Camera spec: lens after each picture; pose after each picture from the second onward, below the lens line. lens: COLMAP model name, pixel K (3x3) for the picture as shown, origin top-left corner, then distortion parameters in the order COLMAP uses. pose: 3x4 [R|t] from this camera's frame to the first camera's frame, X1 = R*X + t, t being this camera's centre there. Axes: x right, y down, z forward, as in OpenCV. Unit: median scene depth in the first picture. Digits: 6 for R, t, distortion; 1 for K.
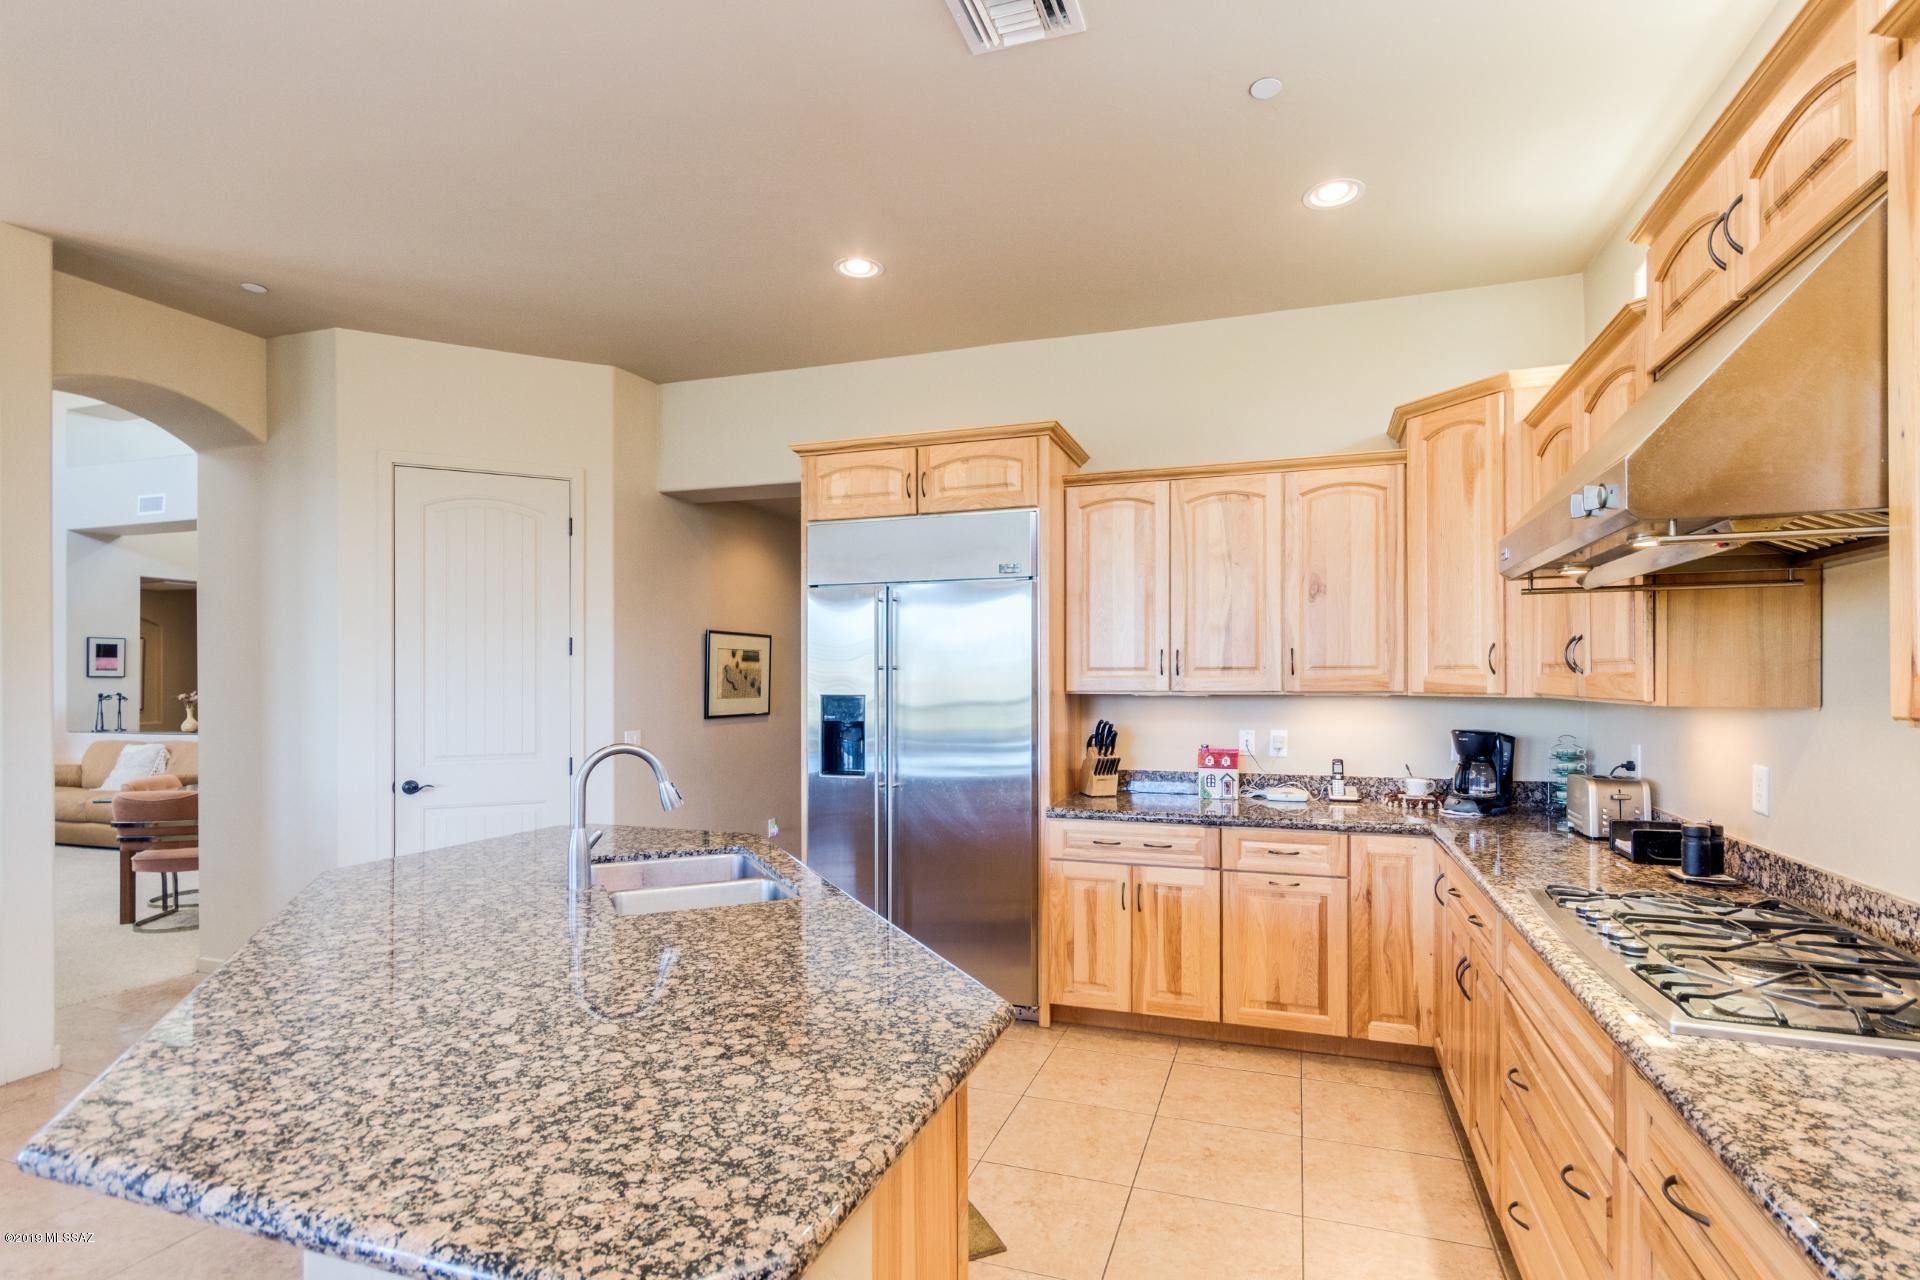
lens RADIAL K [[921.7, 0, 995.9], [0, 921.7, 679.3], [0, 0, 1]] dist [-0.000337, 0.000061]
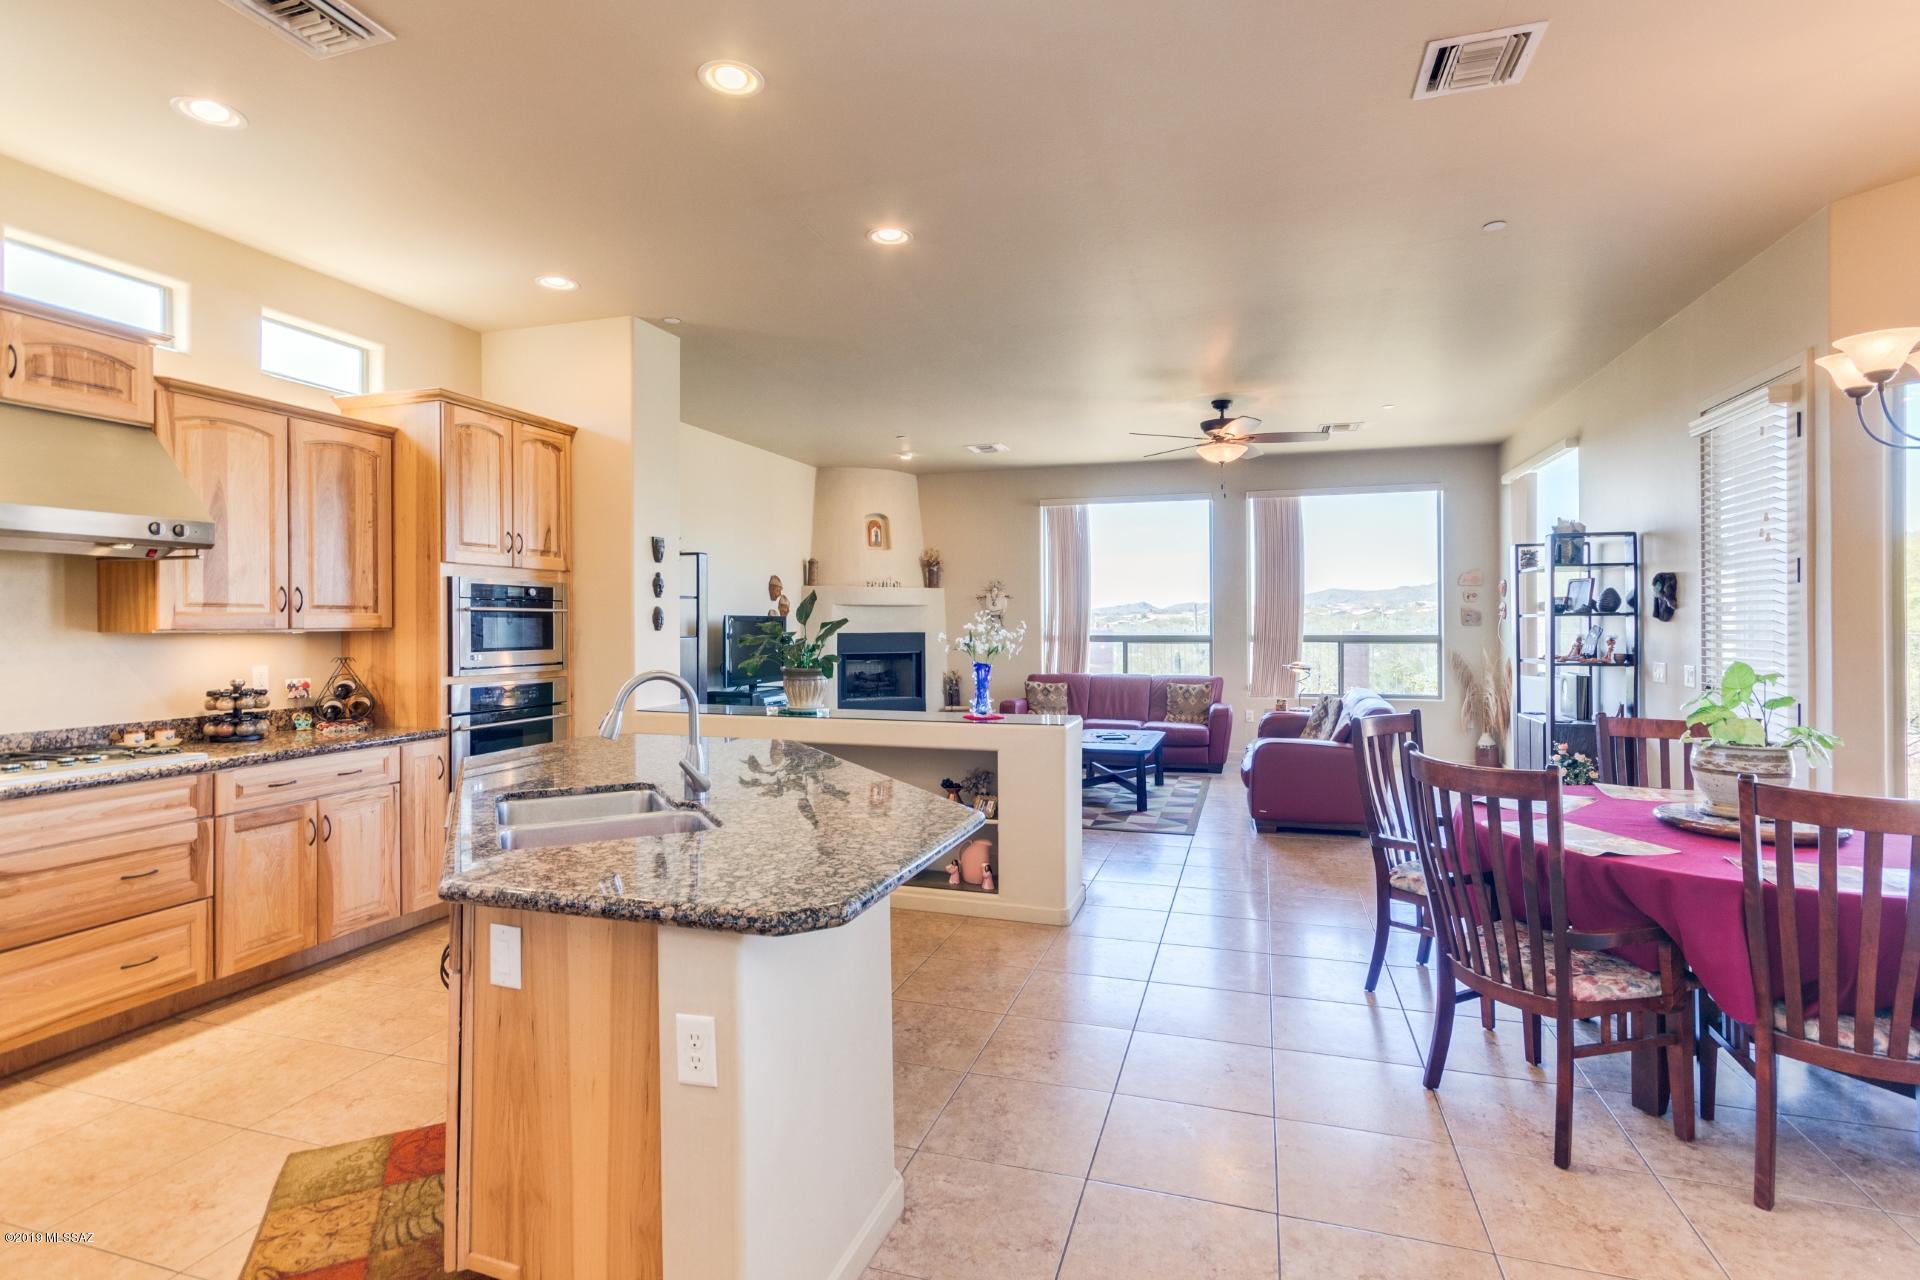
lens RADIAL K [[938.3, 0, 962.4], [0, 938.3, 623.1], [0, 0, 1]] dist [-0.003106, -0.000193]
pose [[-0.999964, 0.004254, -0.007384, -0.439852], [0.004261, 0.999990, -0.000972, 0.009823], [0.007380, -0.001003, -0.999972, 1.219201]]
